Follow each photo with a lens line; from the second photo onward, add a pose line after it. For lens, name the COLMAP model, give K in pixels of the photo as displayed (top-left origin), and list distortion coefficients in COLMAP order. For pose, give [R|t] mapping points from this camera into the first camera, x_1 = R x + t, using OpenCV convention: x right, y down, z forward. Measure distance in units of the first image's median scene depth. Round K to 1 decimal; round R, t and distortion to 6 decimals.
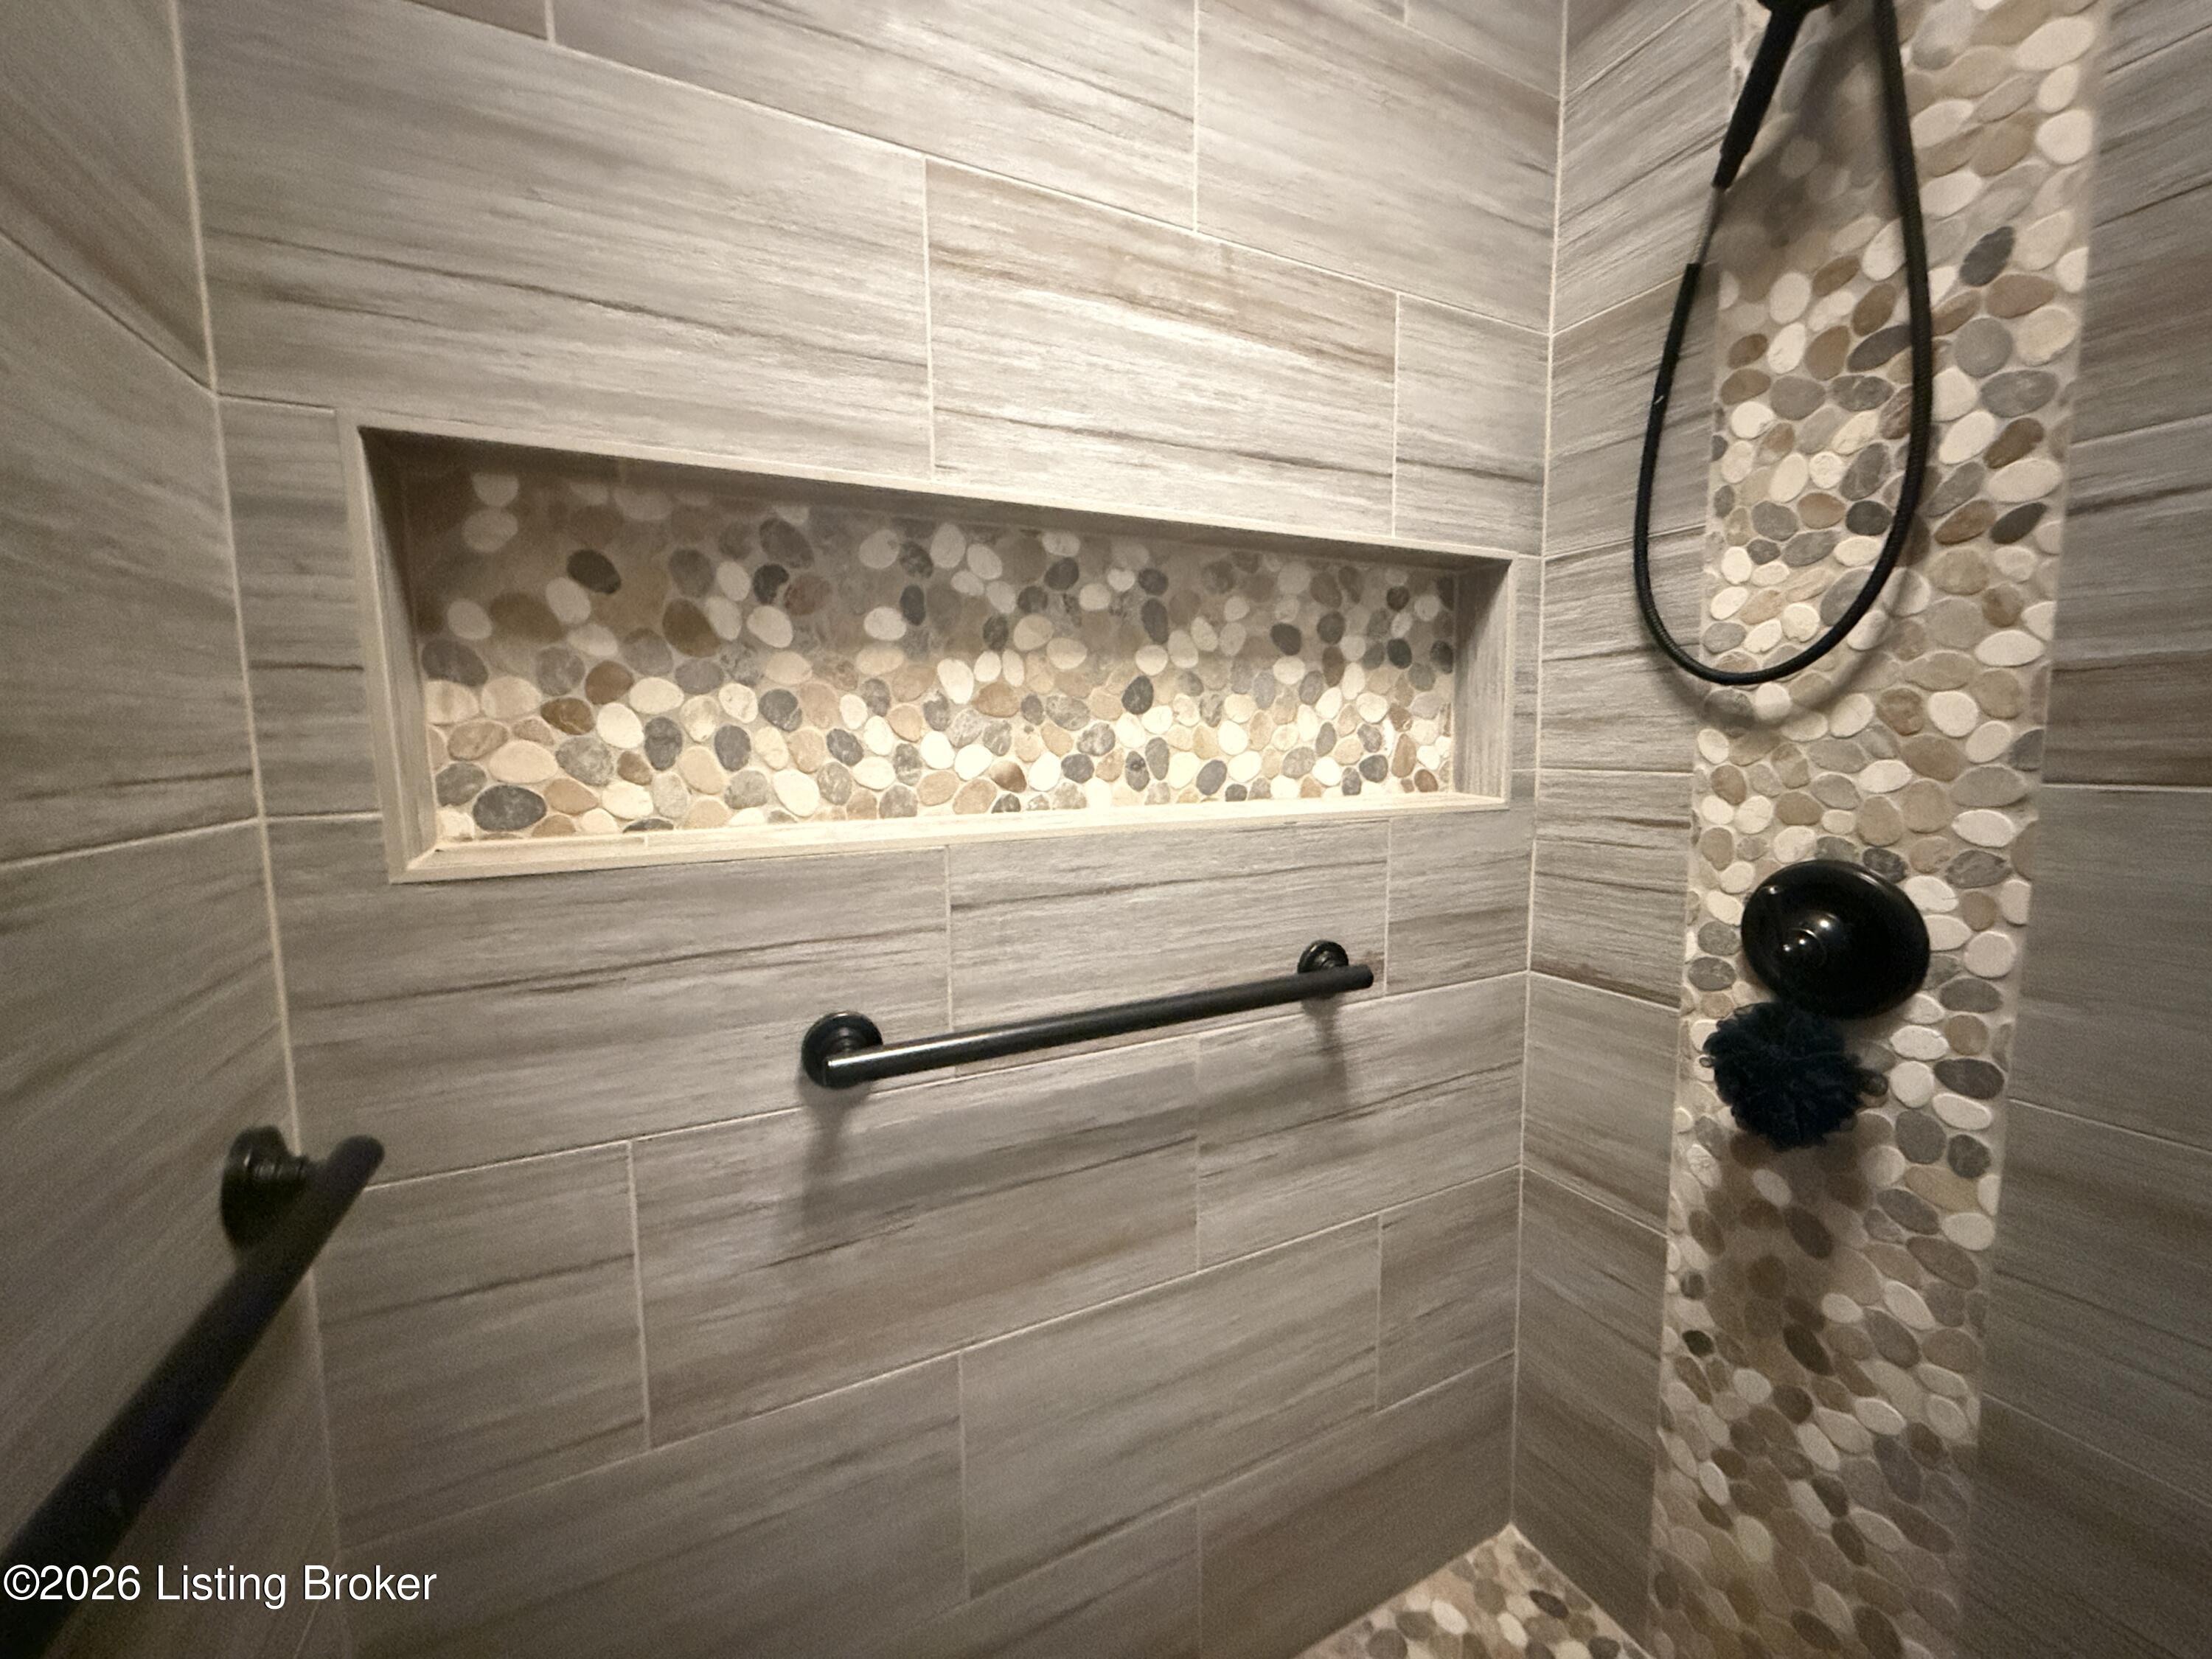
lens RADIAL K [[884.7, 0, 1101.0], [0, 884.7, 826.7], [0, 0, 1]] dist [0.002485, 0.000310]
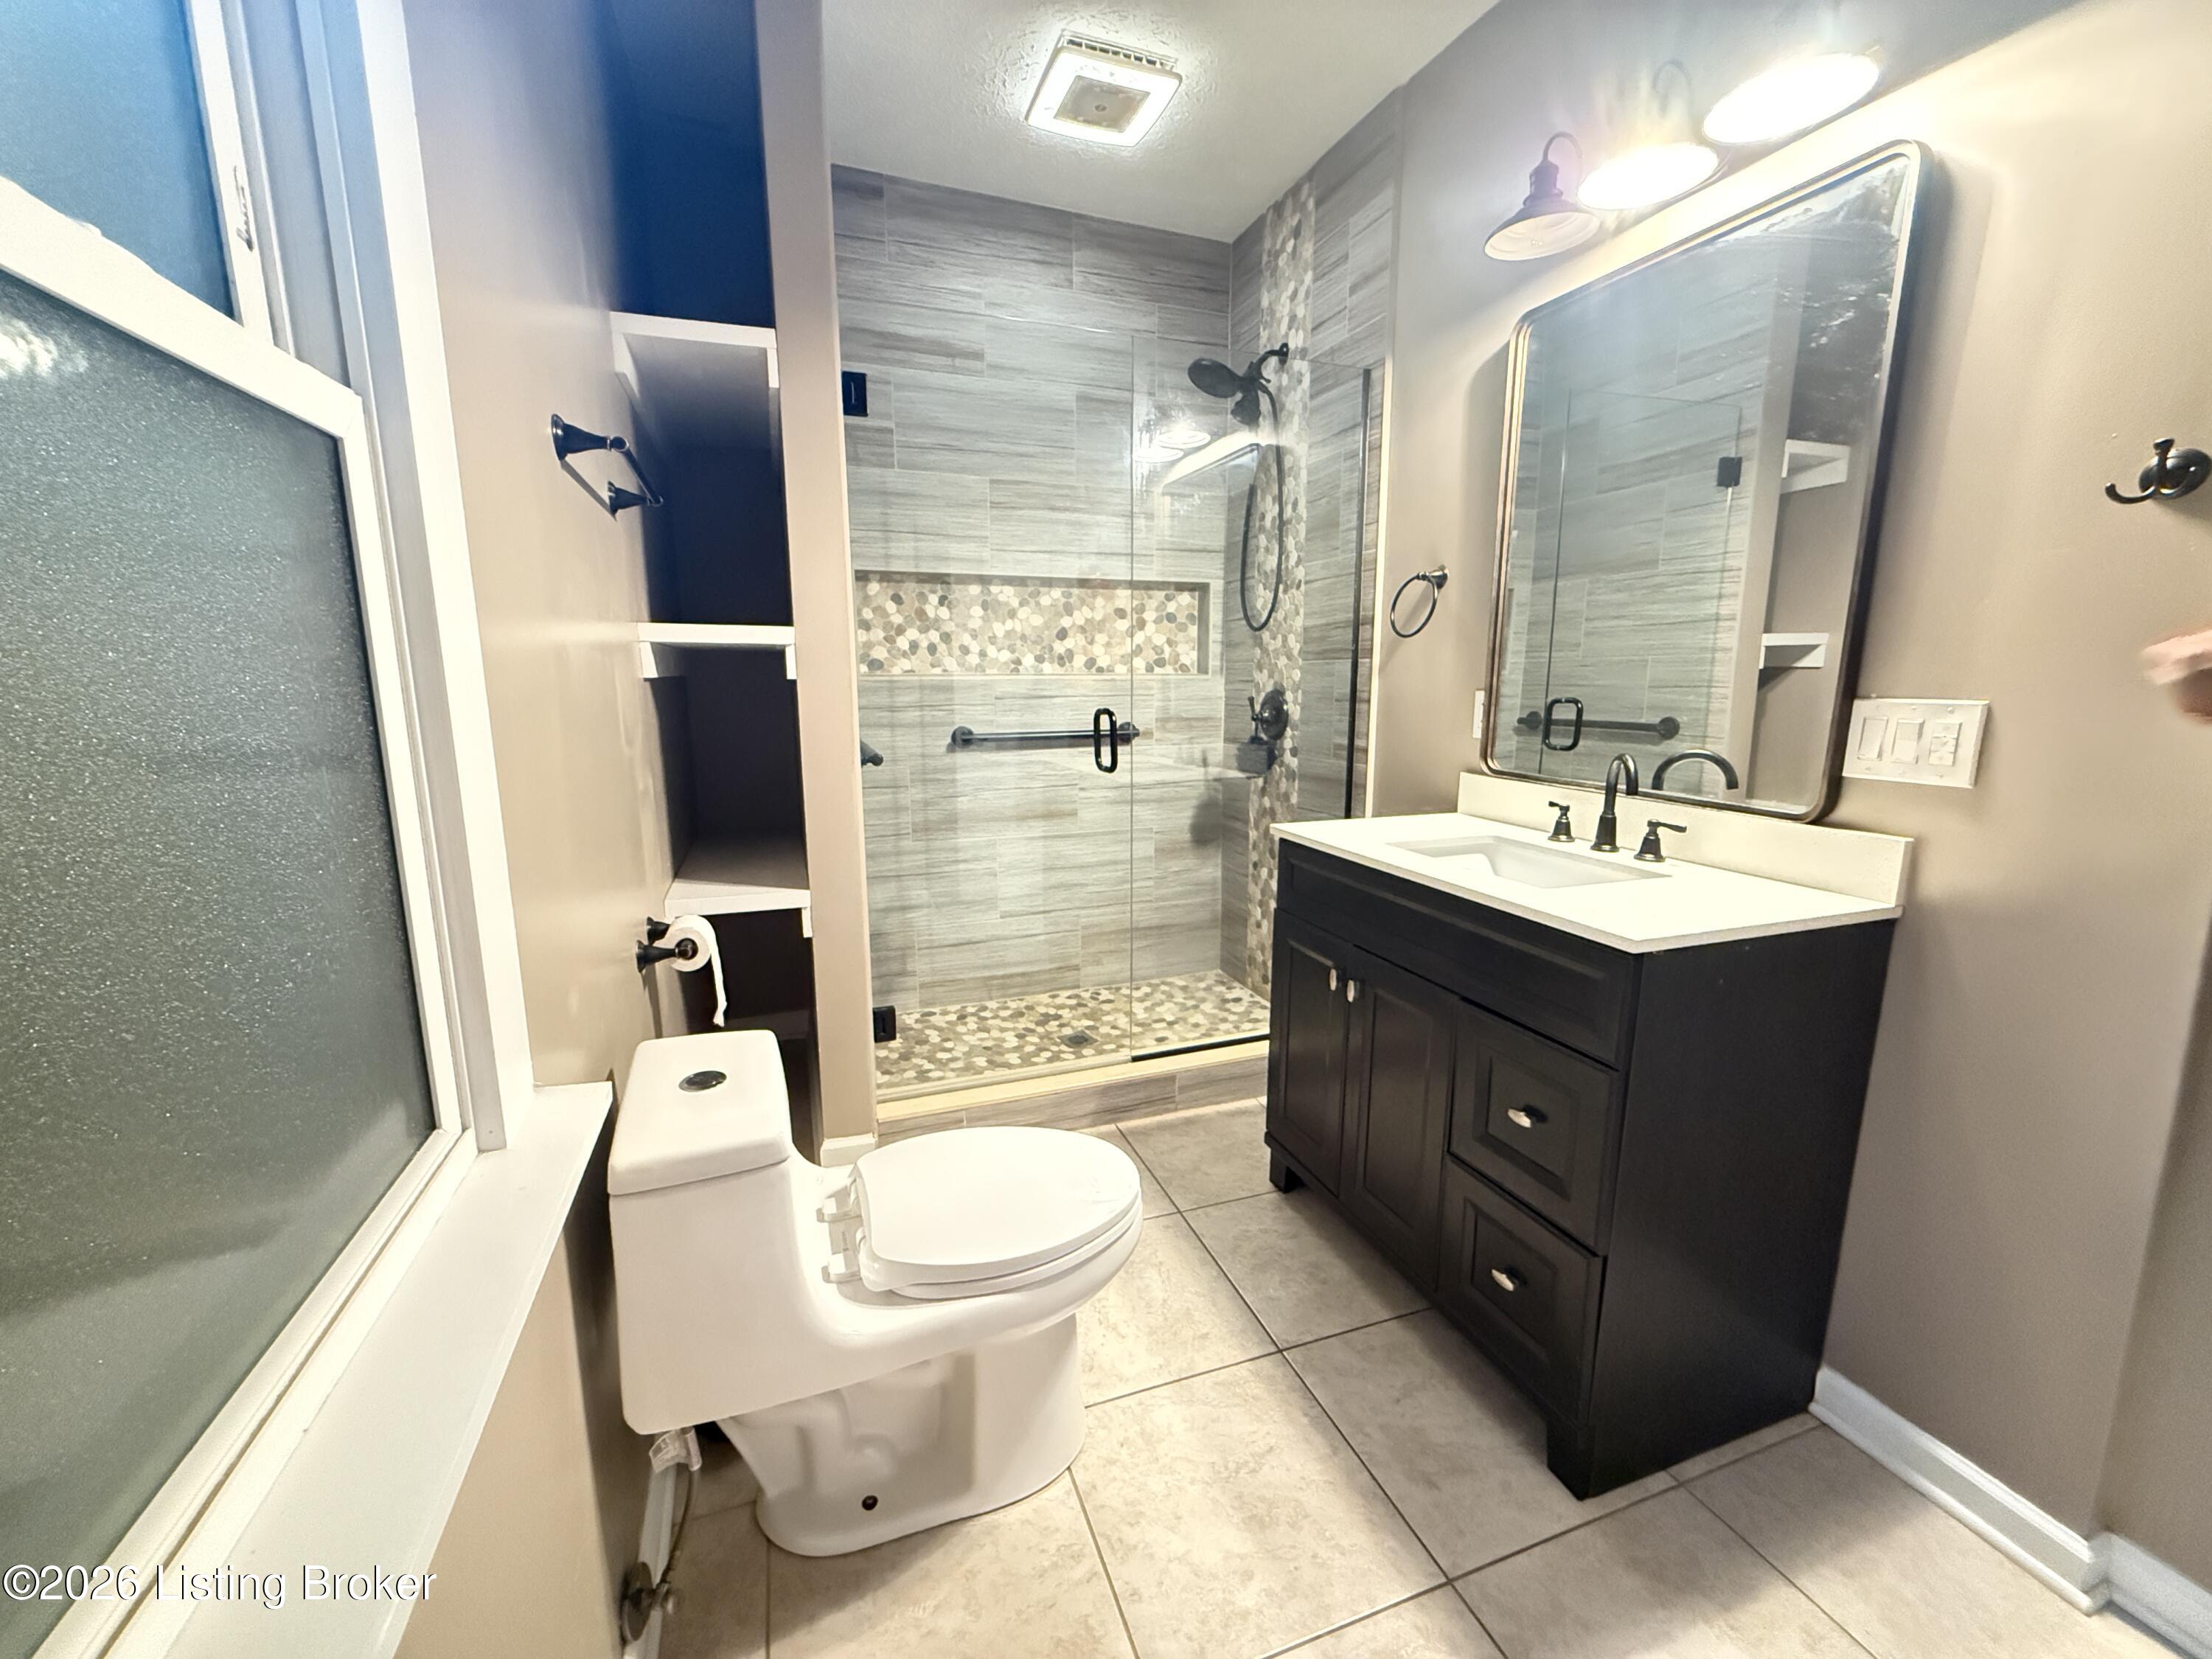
lens RADIAL K [[884.7, 0, 1101.0], [0, 884.7, 826.7], [0, 0, 1]] dist [0.002485, 0.000310]
pose [[0.994409, 0.026398, -0.102242, 0.536048], [-0.018966, 0.997152, 0.072996, 0.297418], [0.103877, -0.070649, 0.992078, -2.123528]]
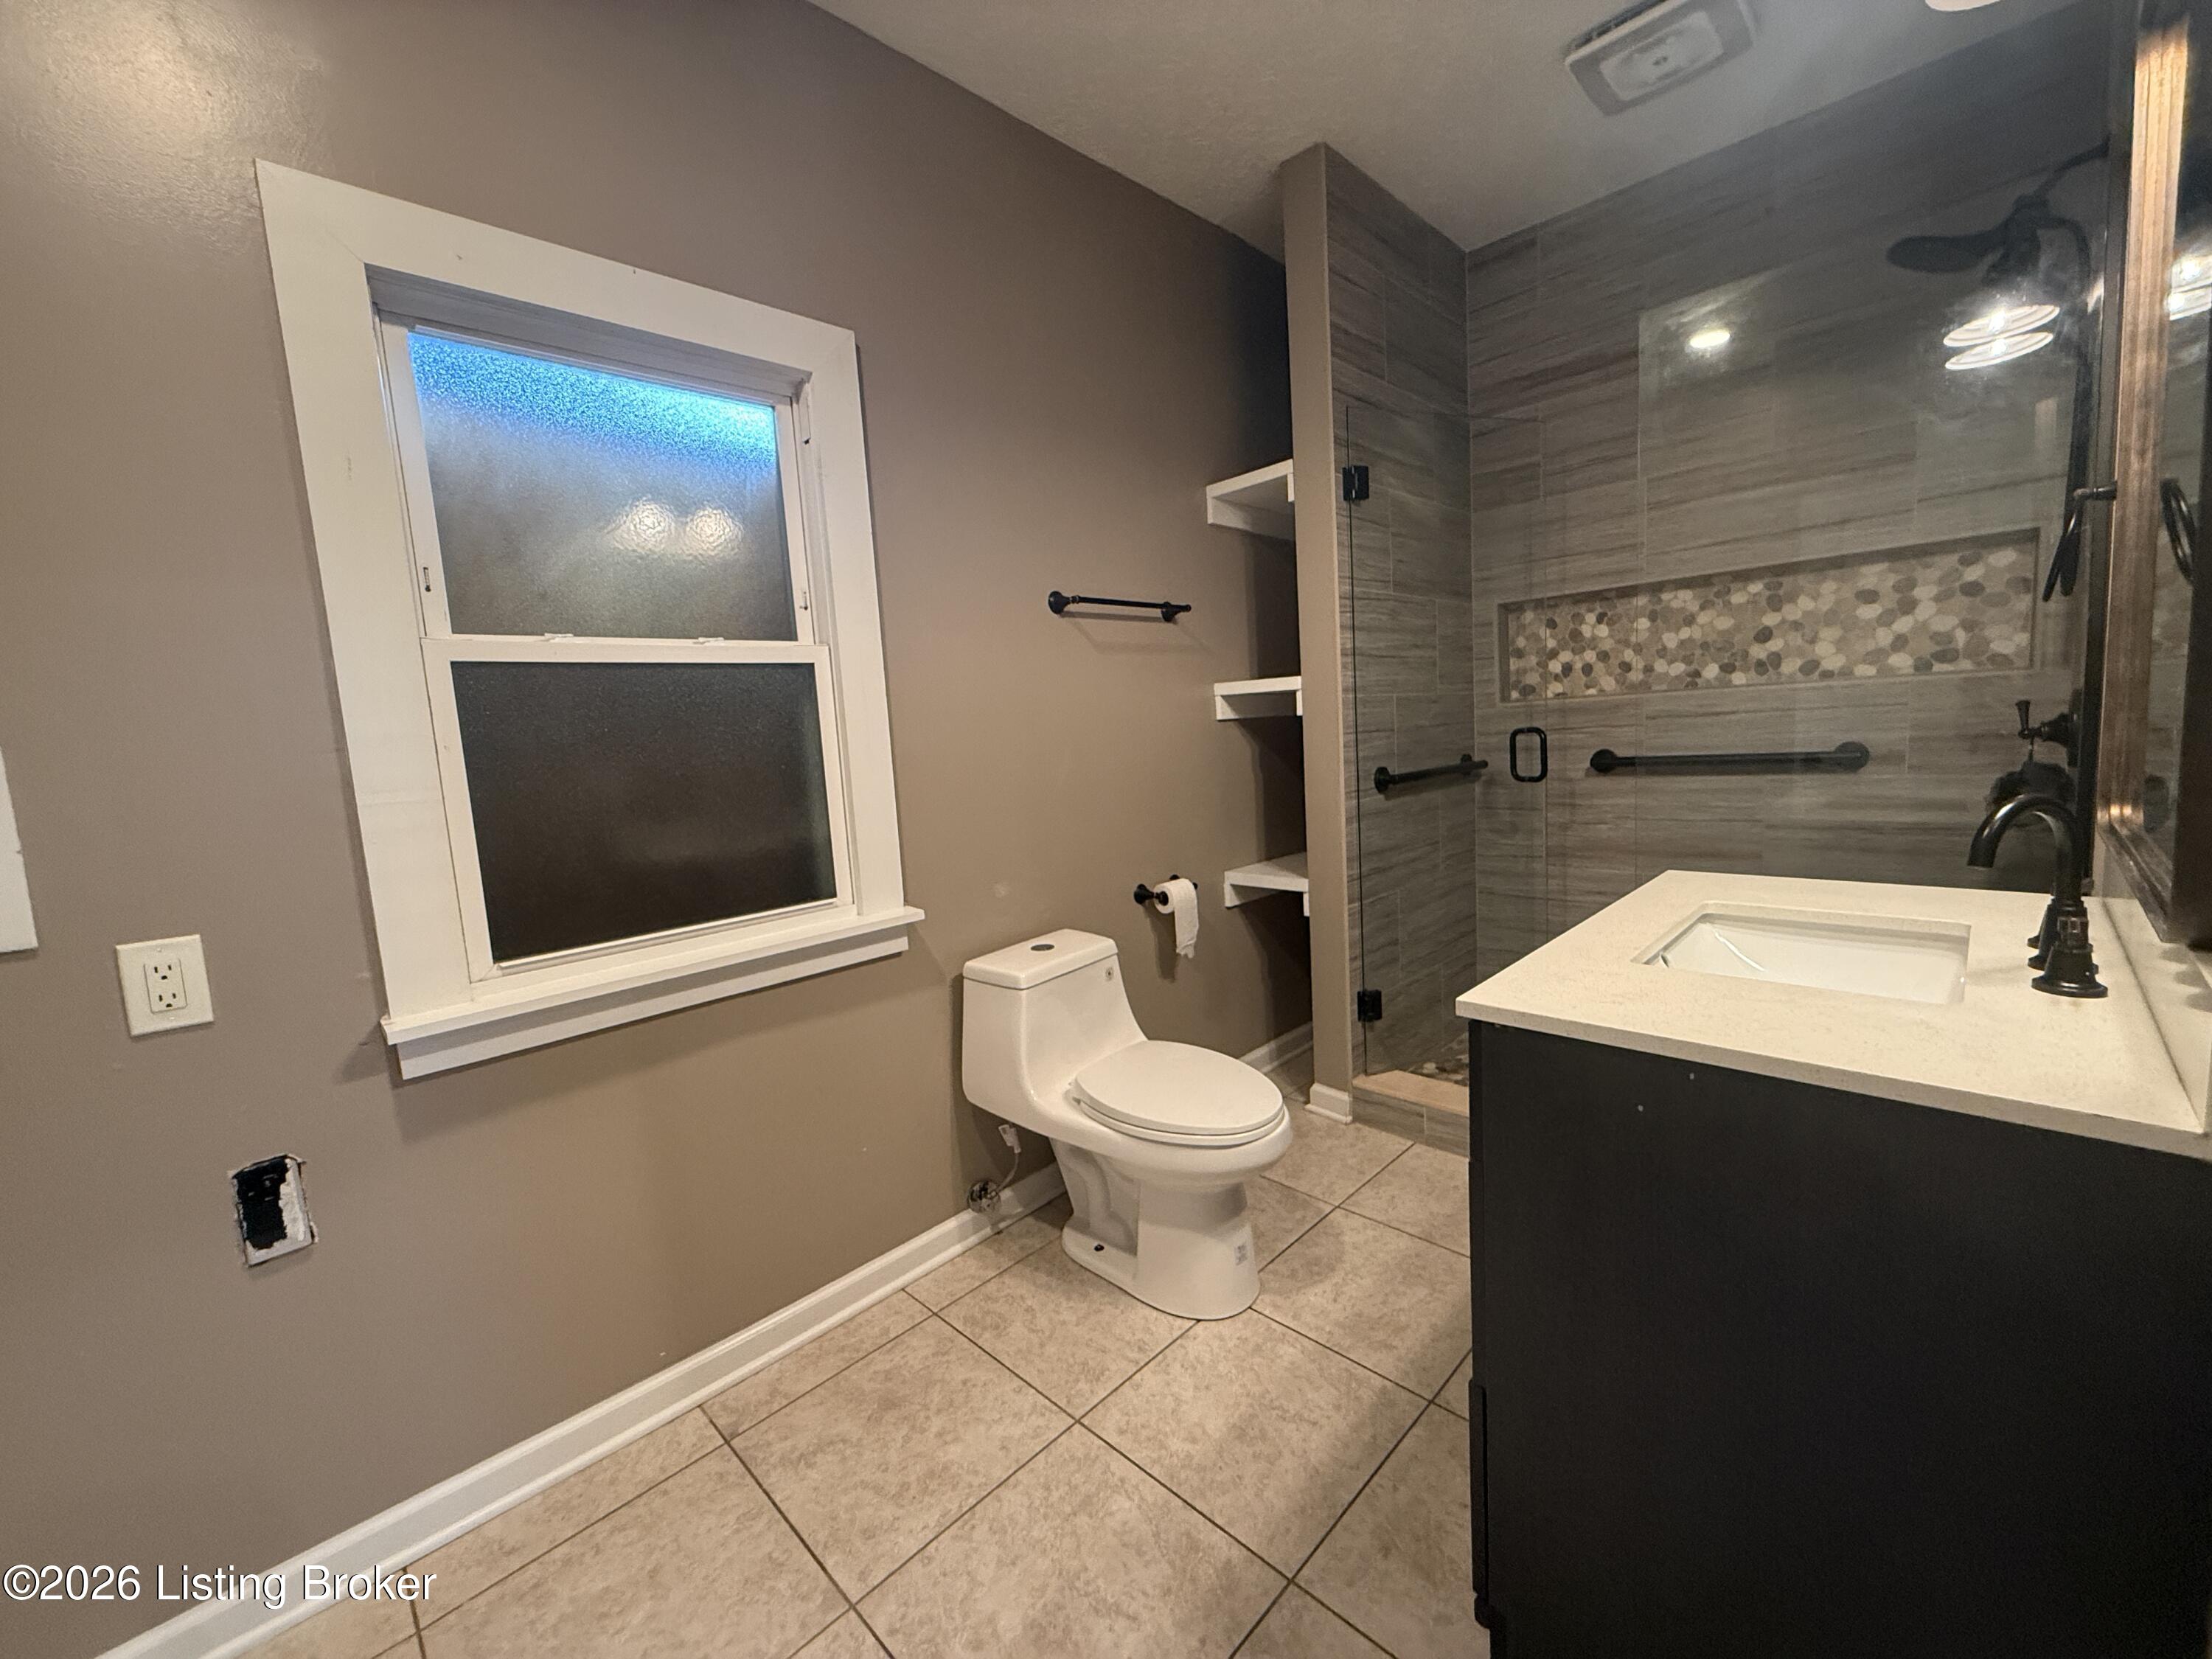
lens RADIAL K [[884.7, 0, 1101.0], [0, 884.7, 826.7], [0, 0, 1]] dist [0.002485, 0.000310]
pose [[0.324458, 0.094097, -0.941208, 1.935766], [-0.034072, 0.995557, 0.087786, 0.237510], [0.945286, 0.003586, 0.326222, -1.604516]]
